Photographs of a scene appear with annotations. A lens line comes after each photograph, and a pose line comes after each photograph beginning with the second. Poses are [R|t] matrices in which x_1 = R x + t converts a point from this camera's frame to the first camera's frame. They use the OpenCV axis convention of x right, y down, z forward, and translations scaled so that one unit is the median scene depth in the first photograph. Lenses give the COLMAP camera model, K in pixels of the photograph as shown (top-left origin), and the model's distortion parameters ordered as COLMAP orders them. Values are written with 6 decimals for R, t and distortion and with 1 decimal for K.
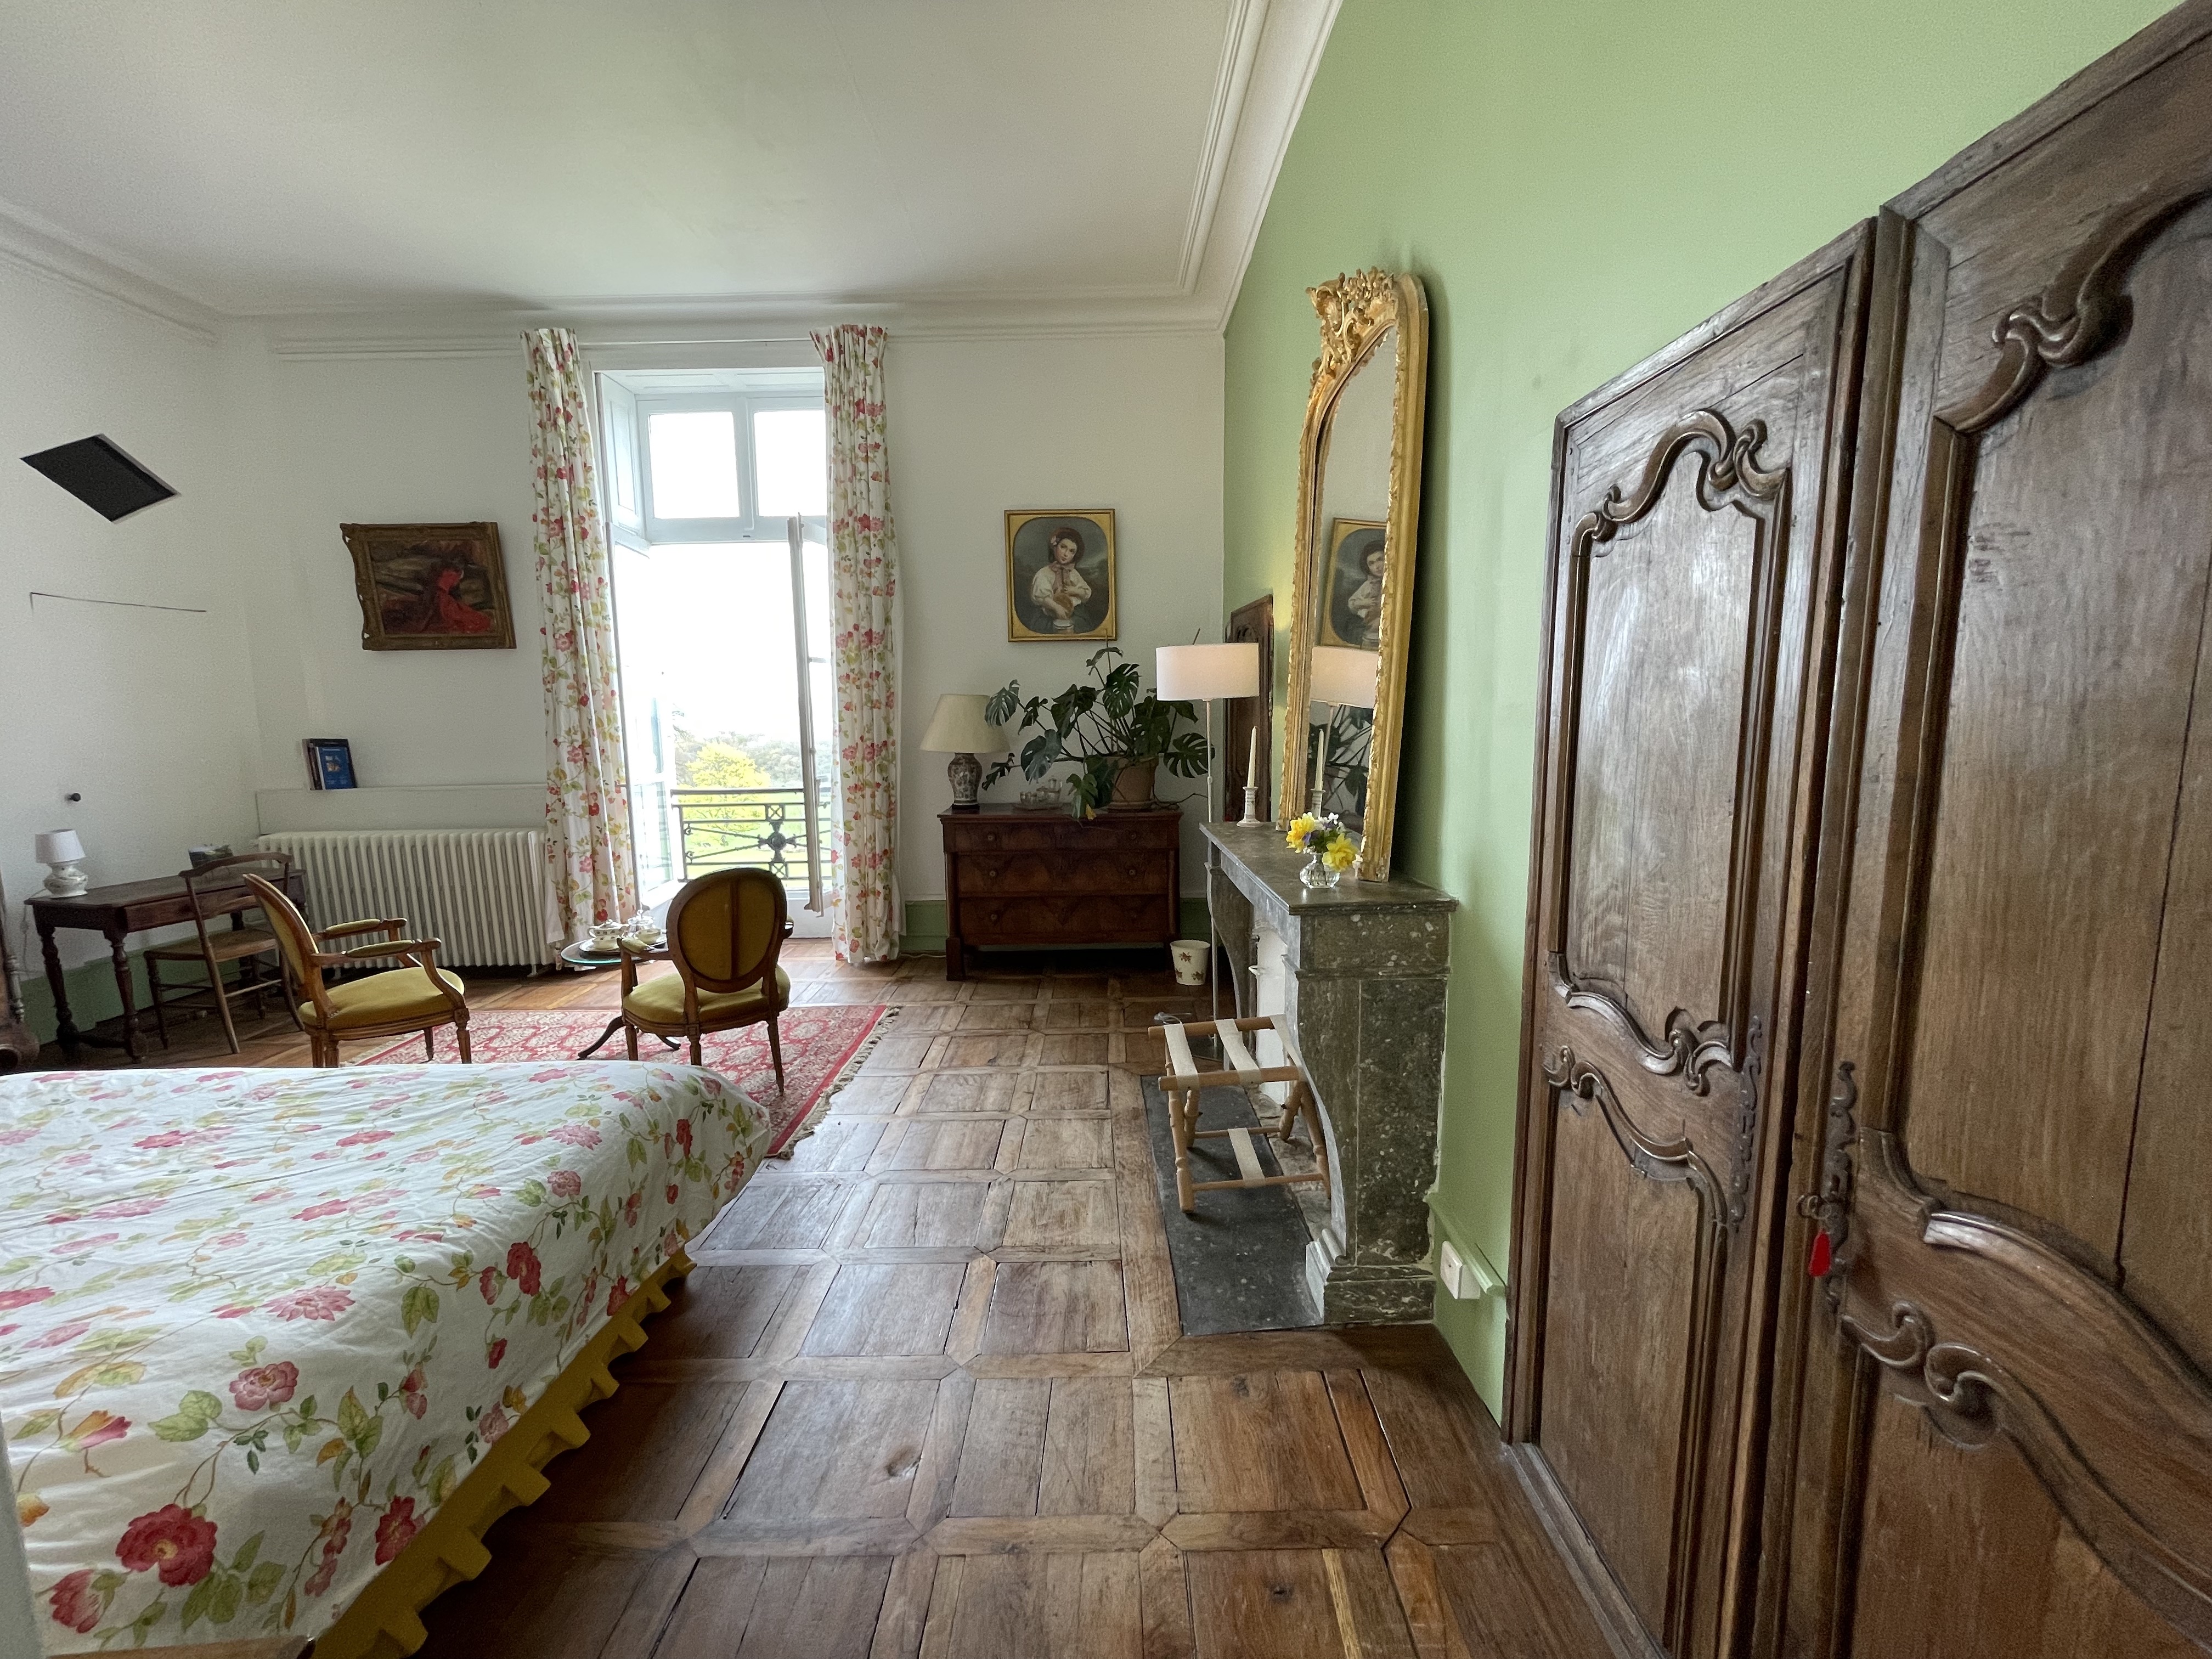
lens RADIAL K [[894.3, 0, 1110.1], [0, 894.3, 824.2], [0, 0, 1]] dist [-0.002143, 0.000253]
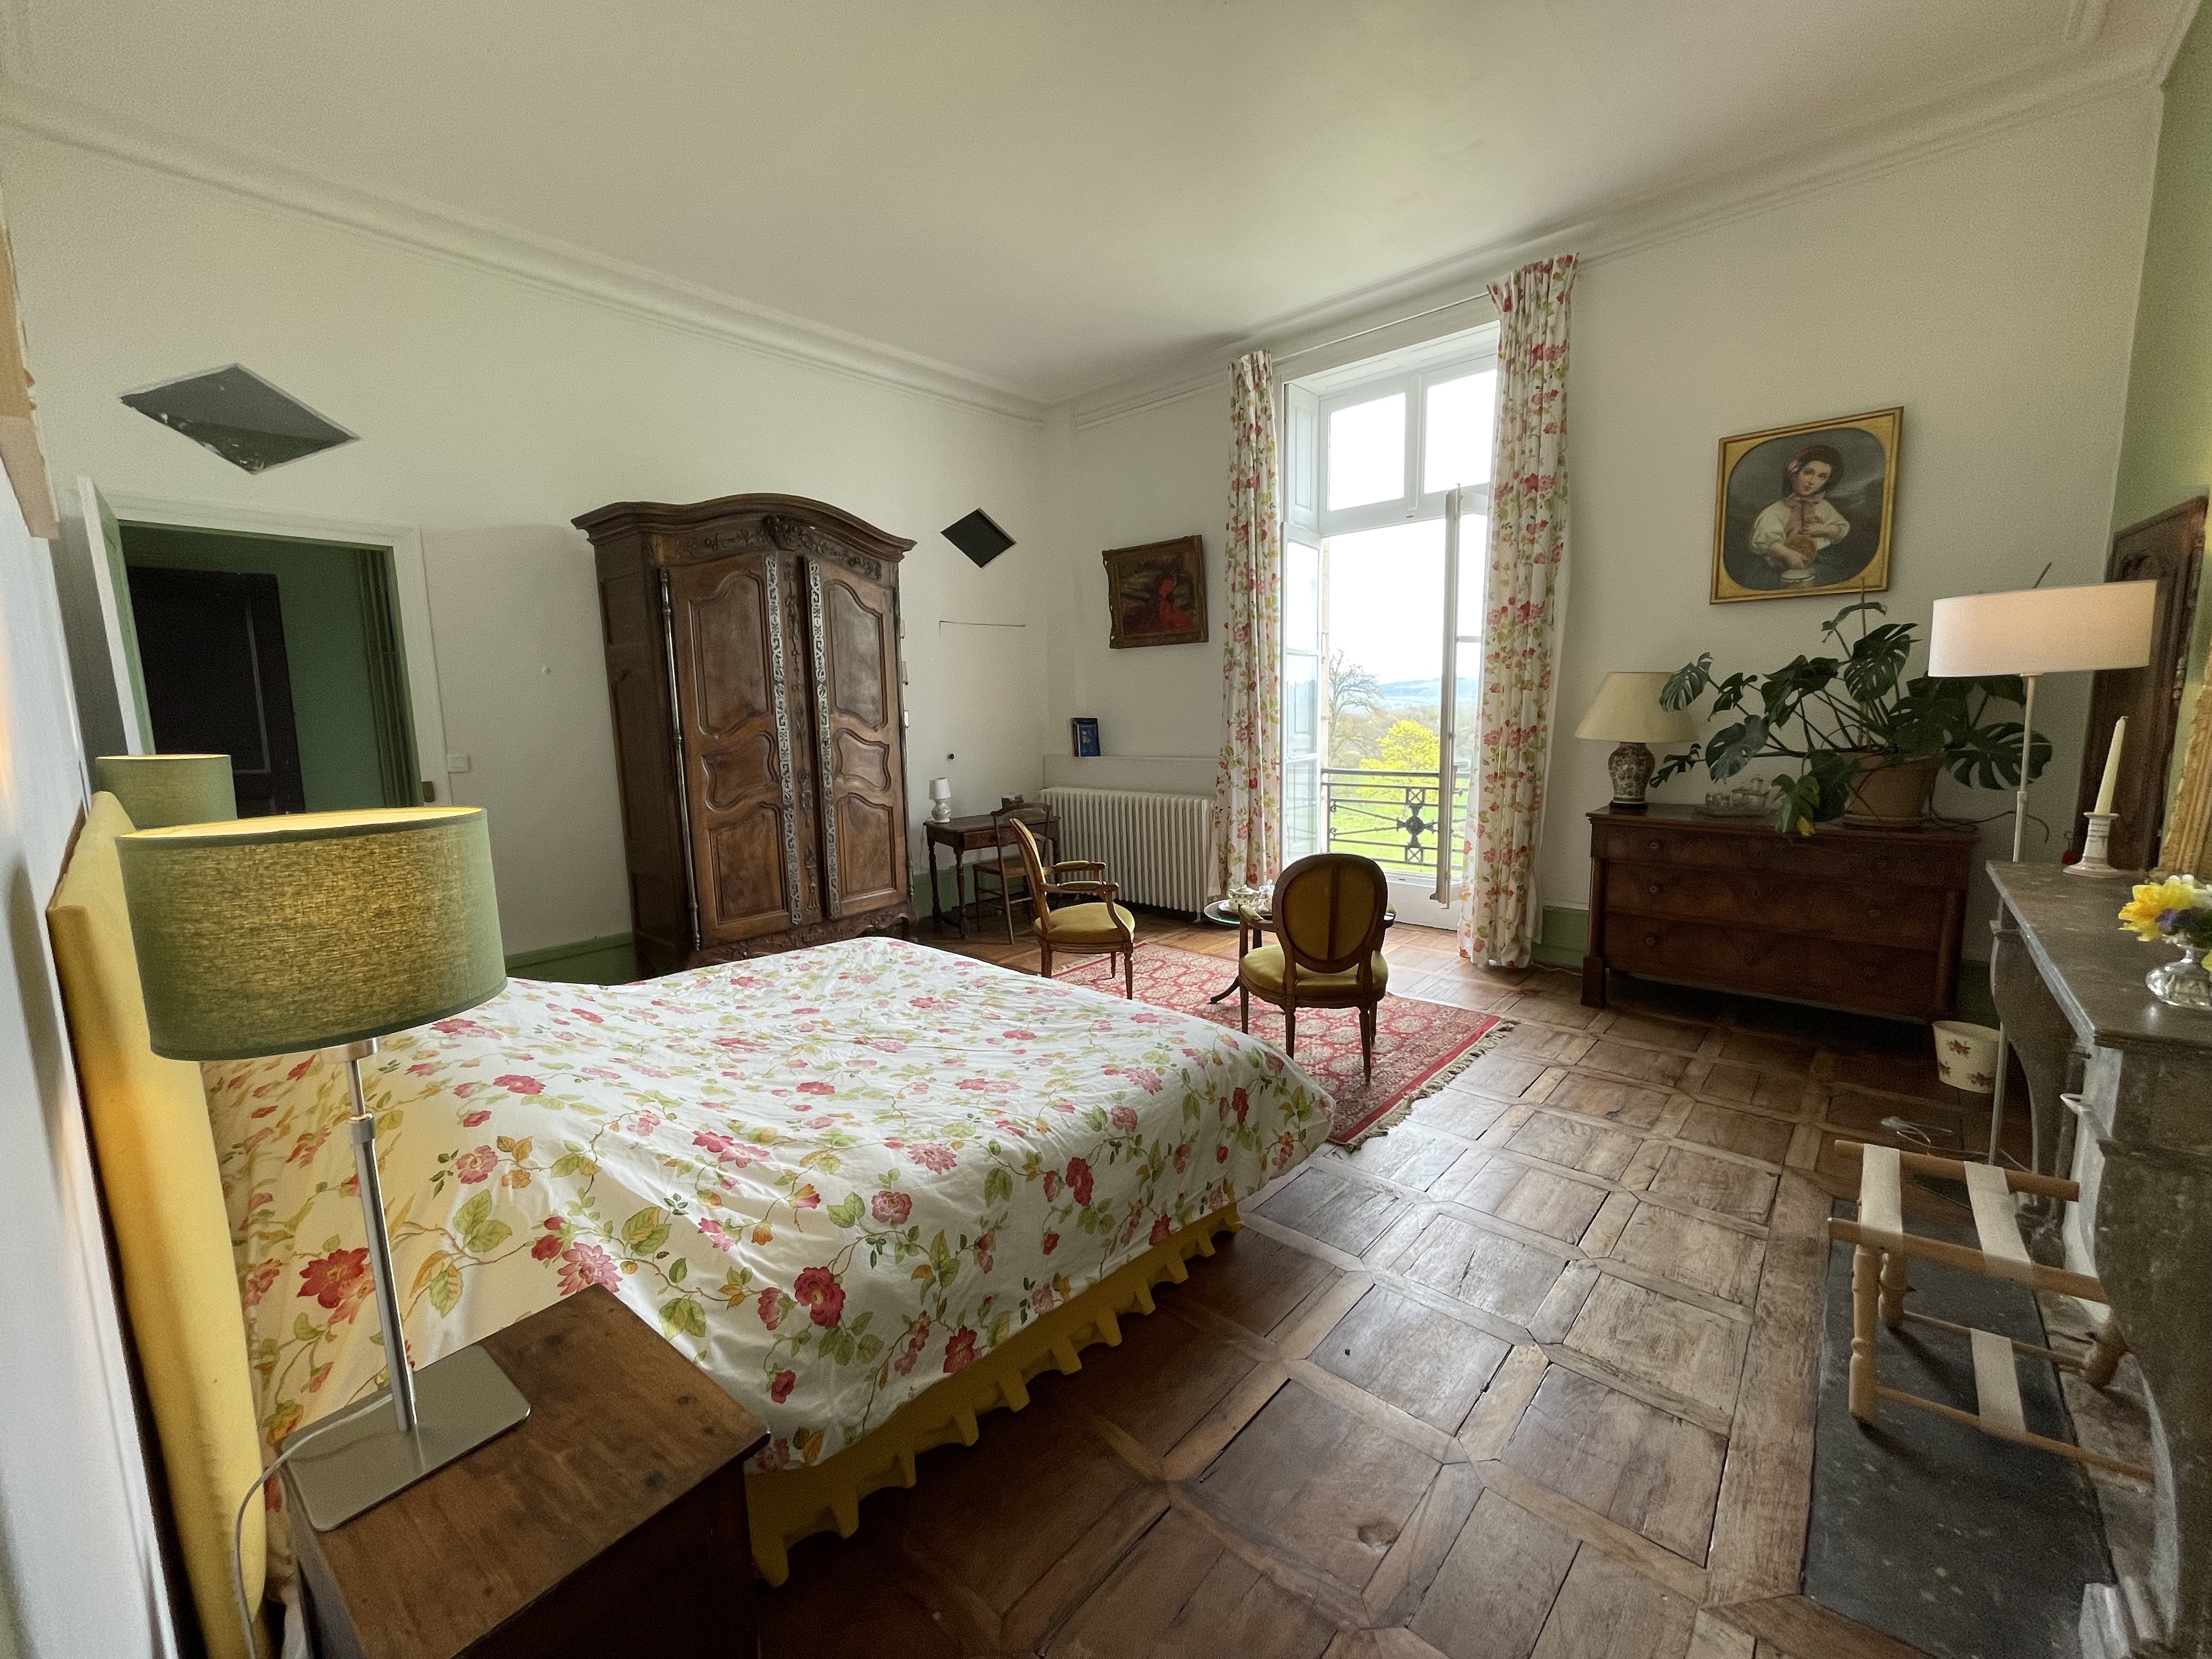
lens RADIAL K [[894.3, 0, 1110.1], [0, 894.3, 824.2], [0, 0, 1]] dist [-0.002143, 0.000253]
pose [[0.743005, 0.087692, -0.663516, 0.041411], [-0.071215, 0.996110, 0.051902, -0.012606], [0.665486, 0.008689, 0.746359, 0.052197]]
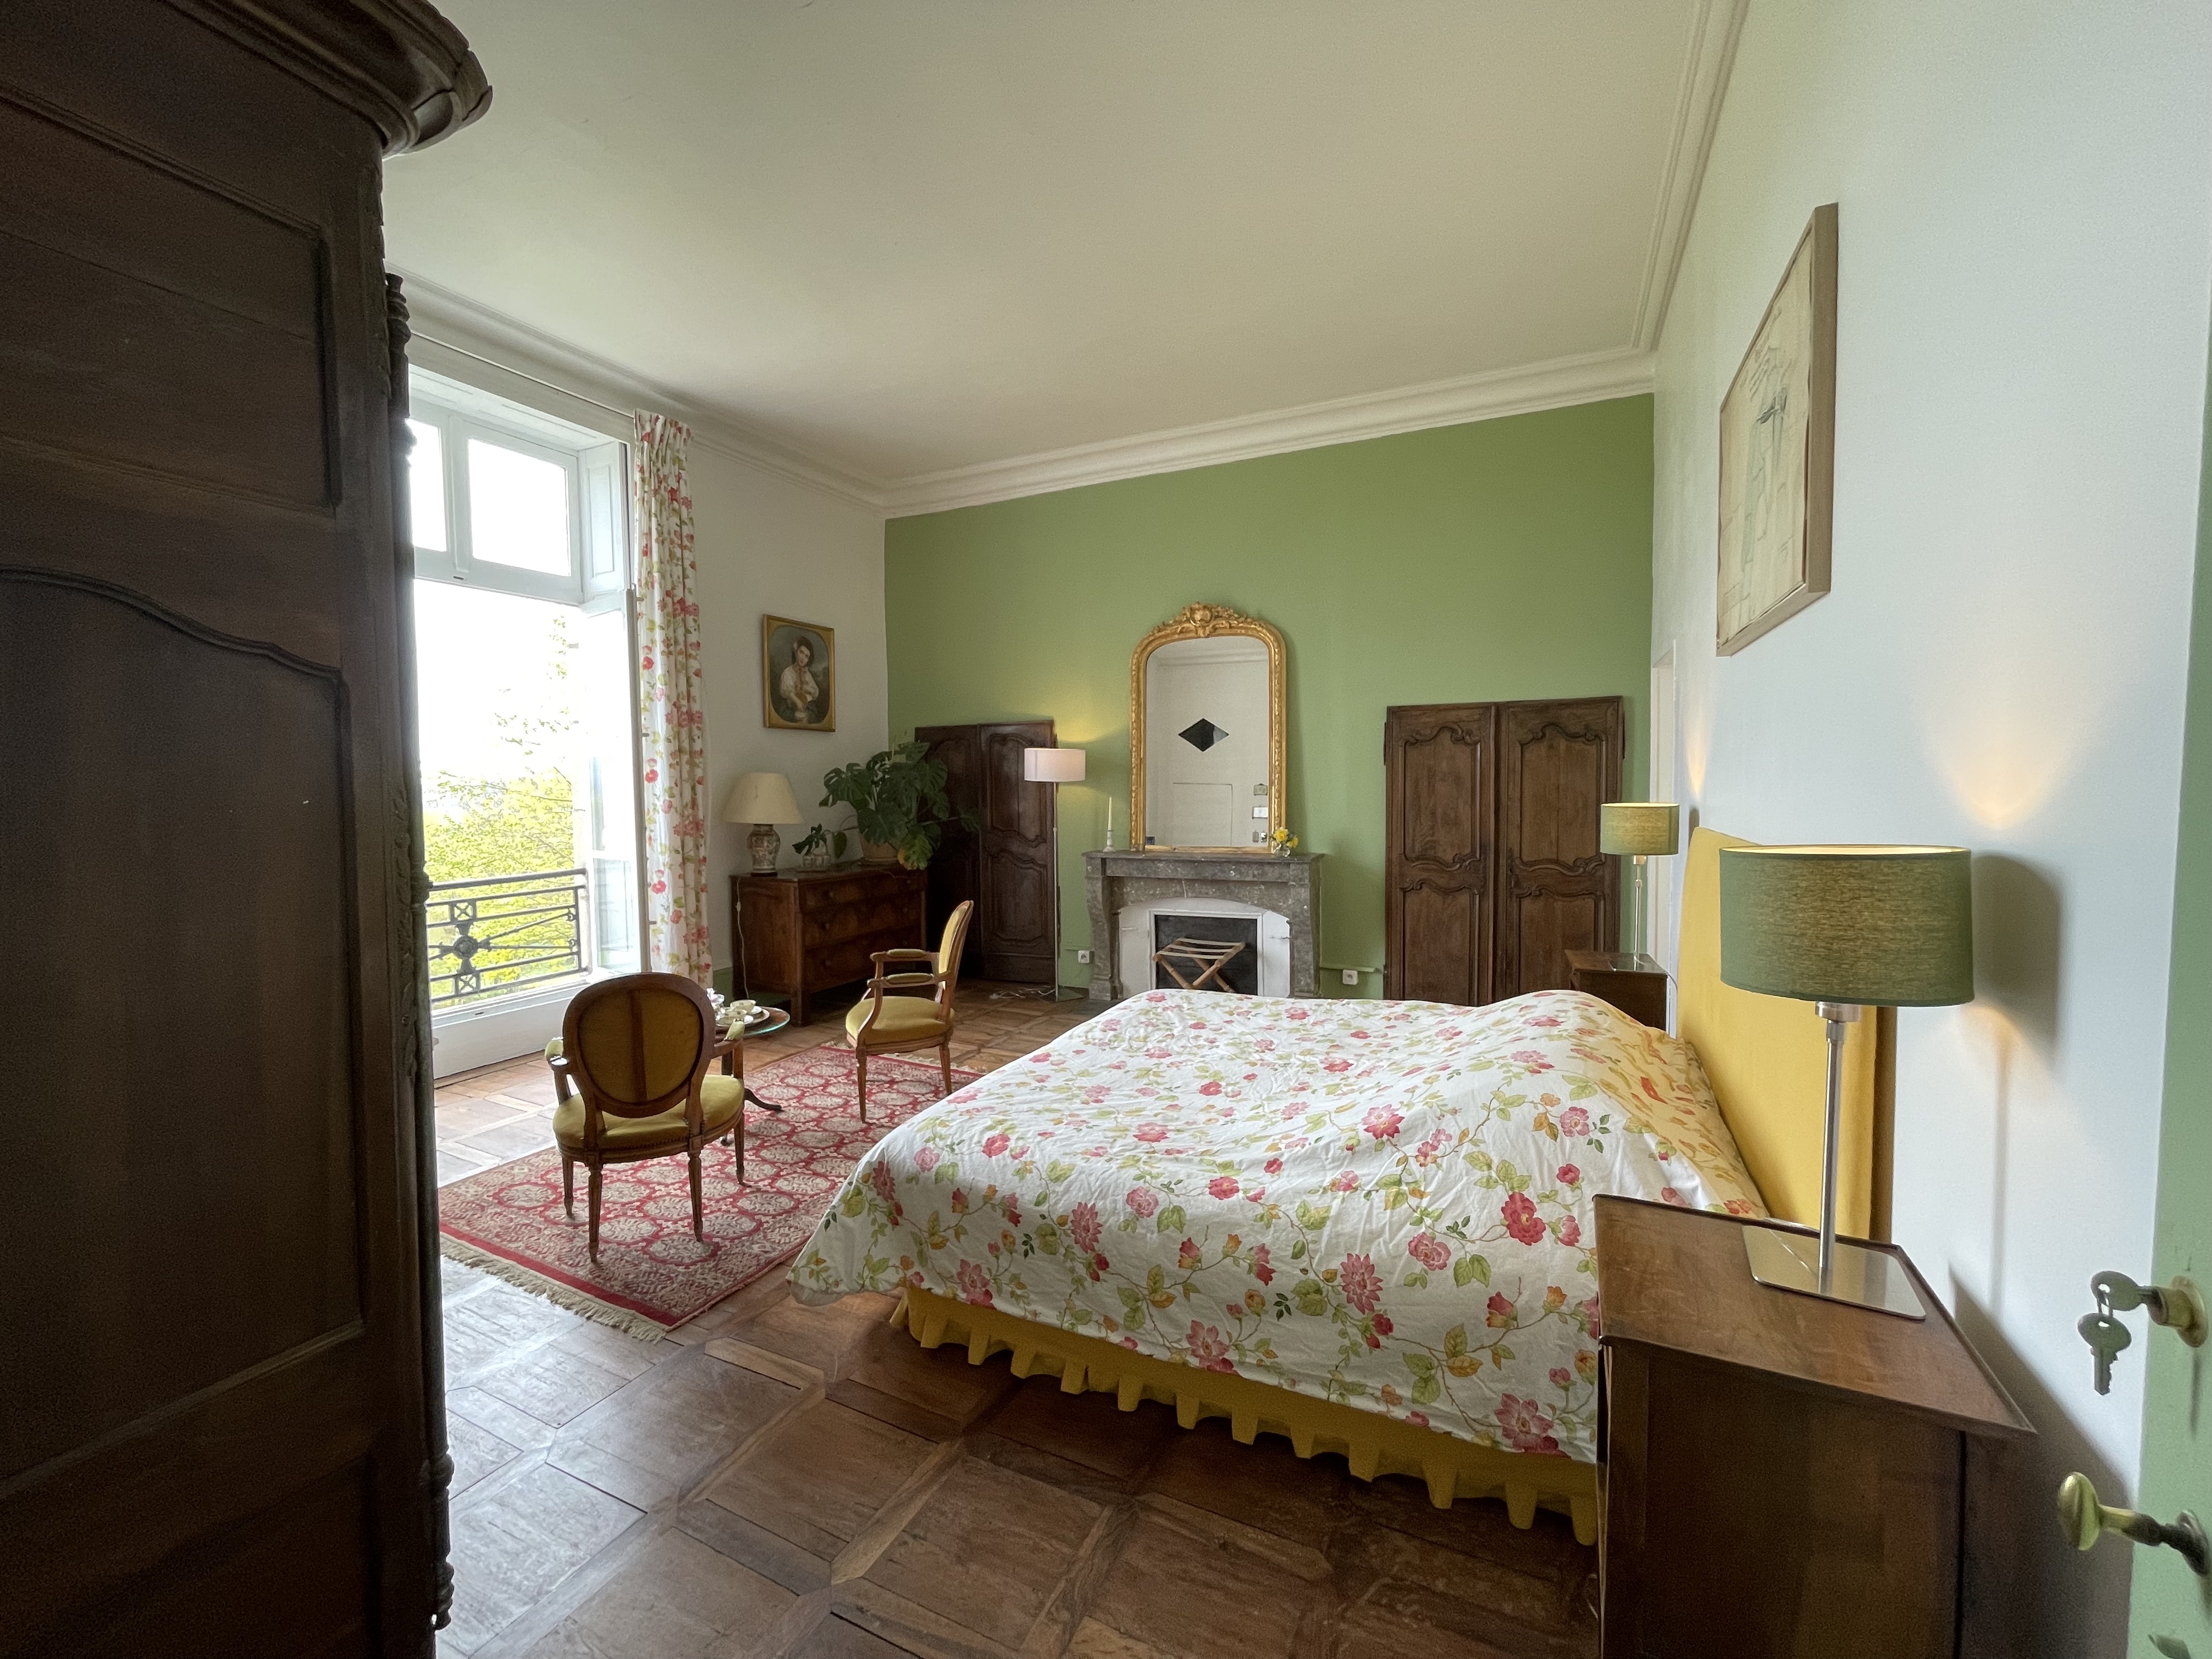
lens RADIAL K [[894.3, 0, 1110.1], [0, 894.3, 824.2], [0, 0, 1]] dist [-0.002143, 0.000253]
pose [[0.441720, -0.031417, 0.896603, -1.083720], [0.113338, 0.993334, -0.021031, -0.010775], [-0.889965, 0.110909, 0.442337, 0.146406]]
